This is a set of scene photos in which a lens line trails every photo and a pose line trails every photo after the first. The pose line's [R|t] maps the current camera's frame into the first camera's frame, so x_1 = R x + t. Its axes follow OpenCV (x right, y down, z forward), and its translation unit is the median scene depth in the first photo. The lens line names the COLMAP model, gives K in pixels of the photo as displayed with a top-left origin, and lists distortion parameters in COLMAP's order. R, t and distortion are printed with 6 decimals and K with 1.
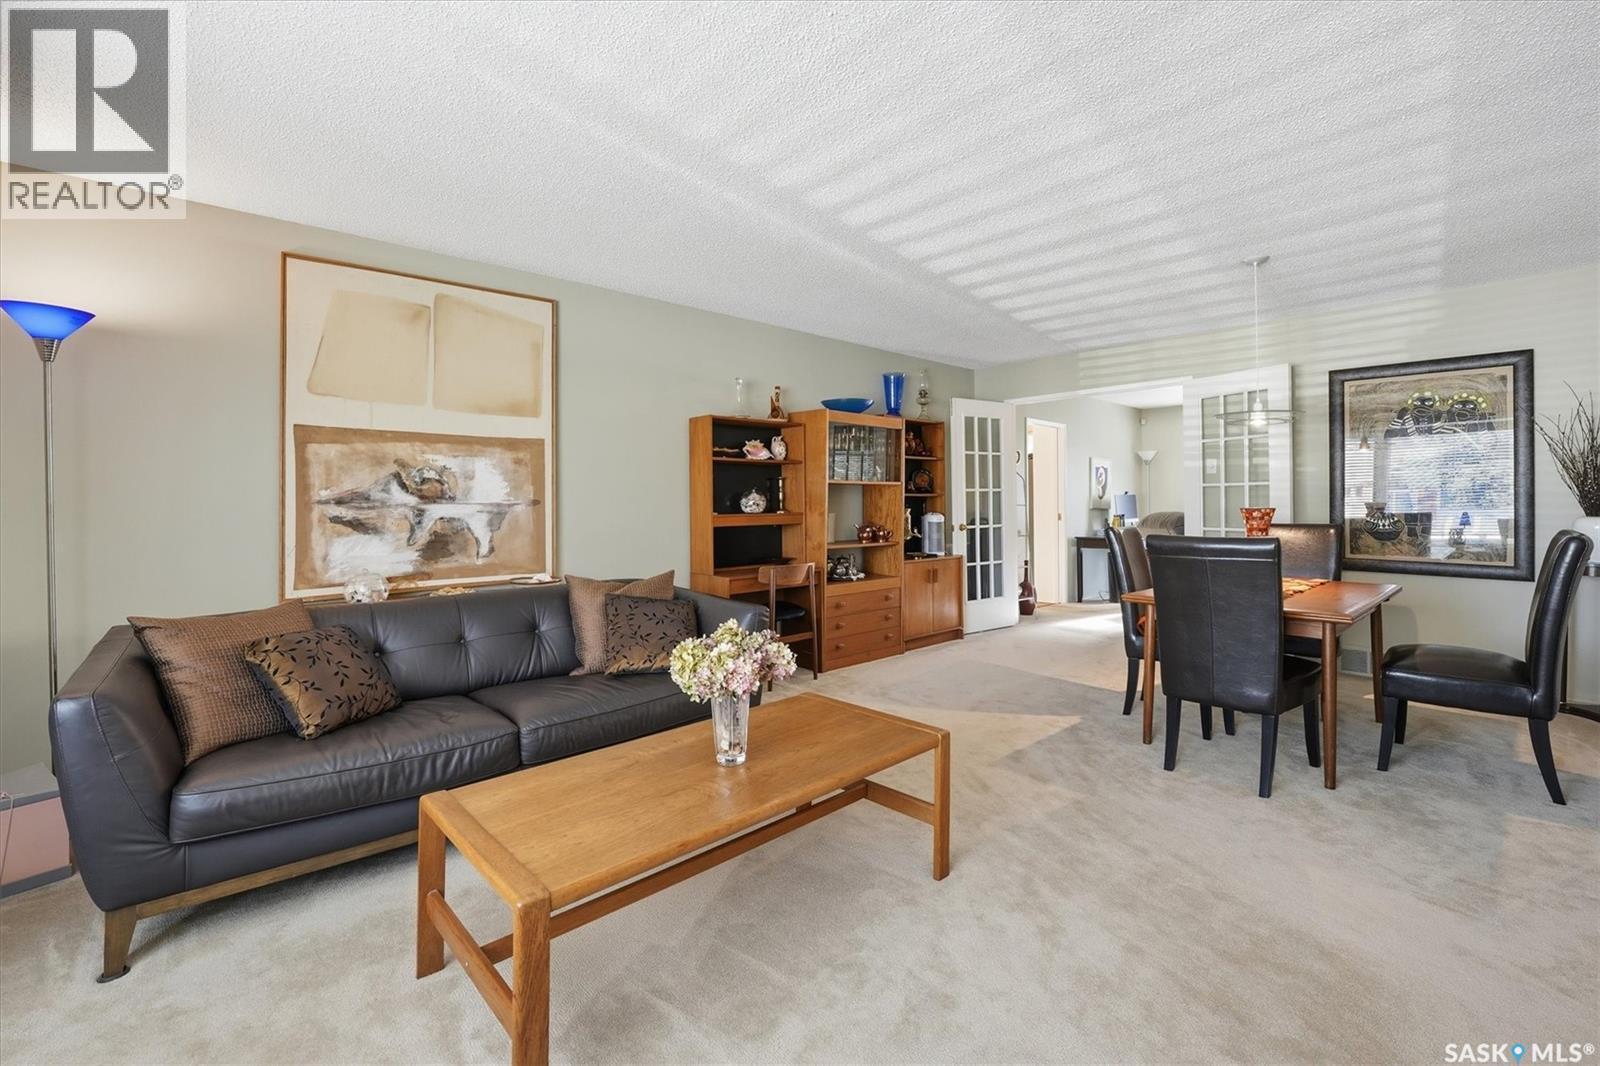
lens RADIAL K [[697.0, 0, 797.5], [0, 697.0, 500.2], [0, 0, 1]] dist [-0.019743, -0.000026]
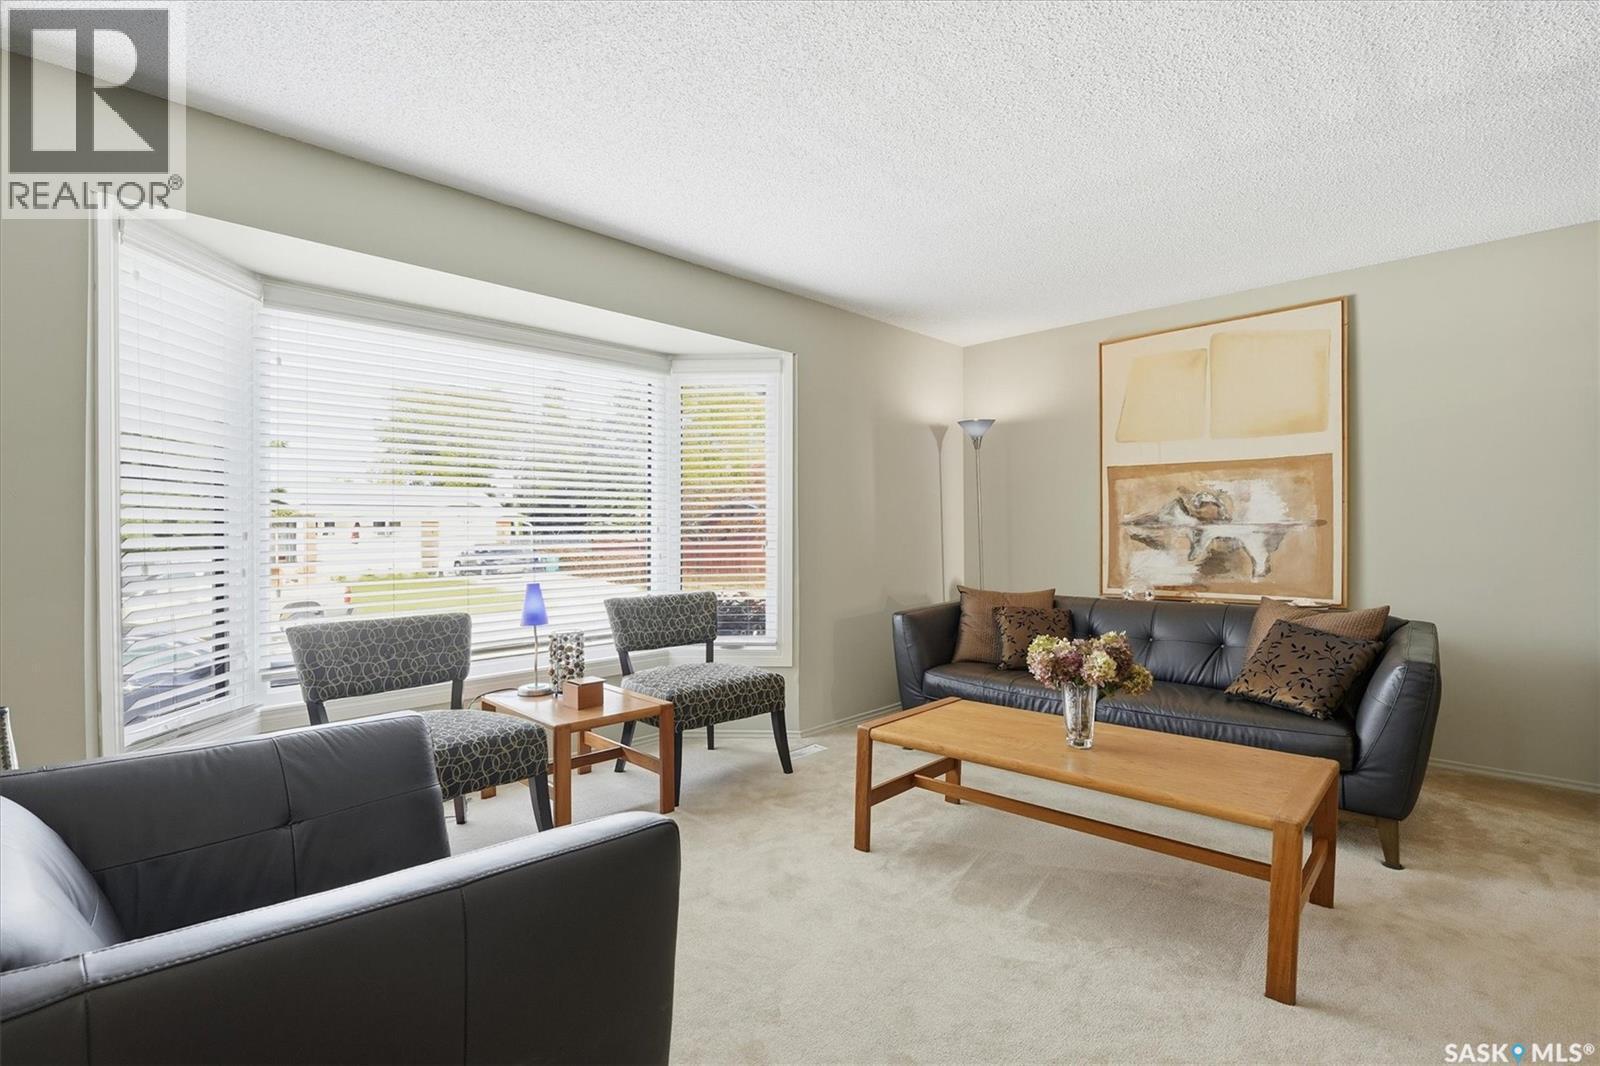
lens RADIAL K [[755.3, 0, 800.0], [0, 755.3, 533.0], [0, 0, 1]] dist [-0.008332, -0.000644]
pose [[0.068783, 0.009127, -0.997590, 0.653790], [0.008528, 0.999916, 0.009737, 0.001381], [0.997595, -0.009177, 0.068699, 0.260284]]
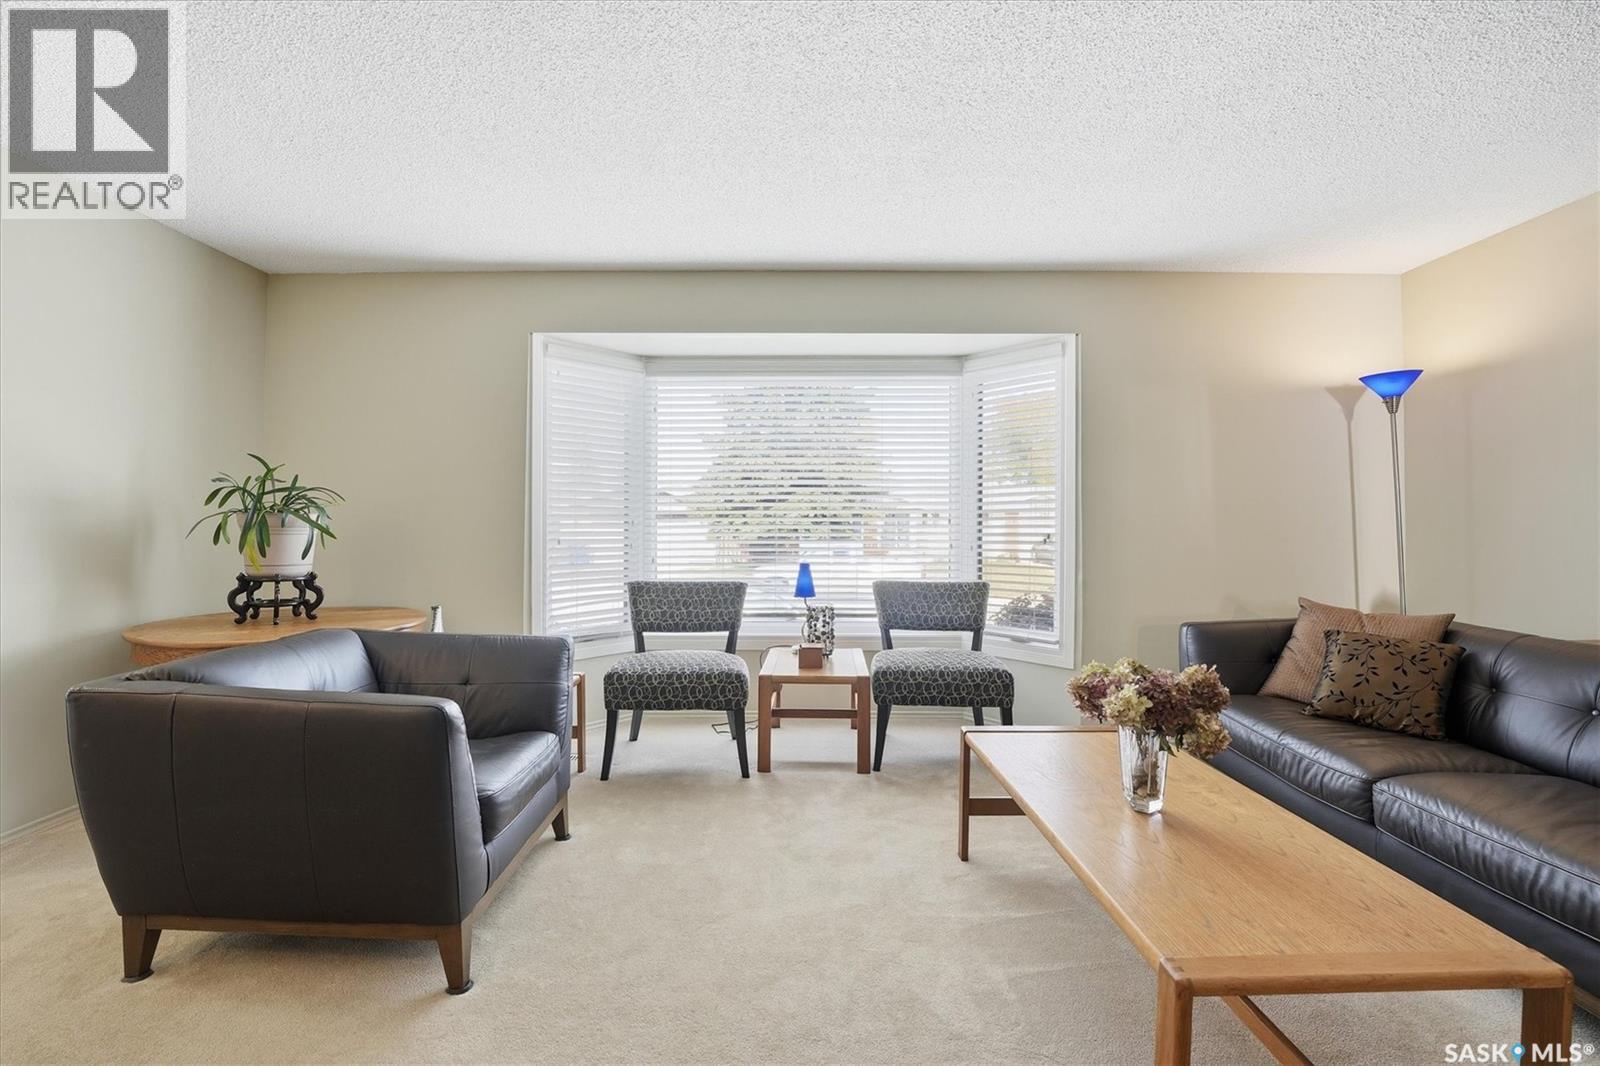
lens RADIAL K [[699.9, 0, 796.1], [0, 699.9, 527.4], [0, 0, 1]] dist [-0.022611, -0.000269]
pose [[-0.677314, 0.010844, -0.735614, 0.496960], [0.003467, 0.999927, 0.011548, 0.001297], [0.735686, 0.005271, -0.677302, 0.735292]]
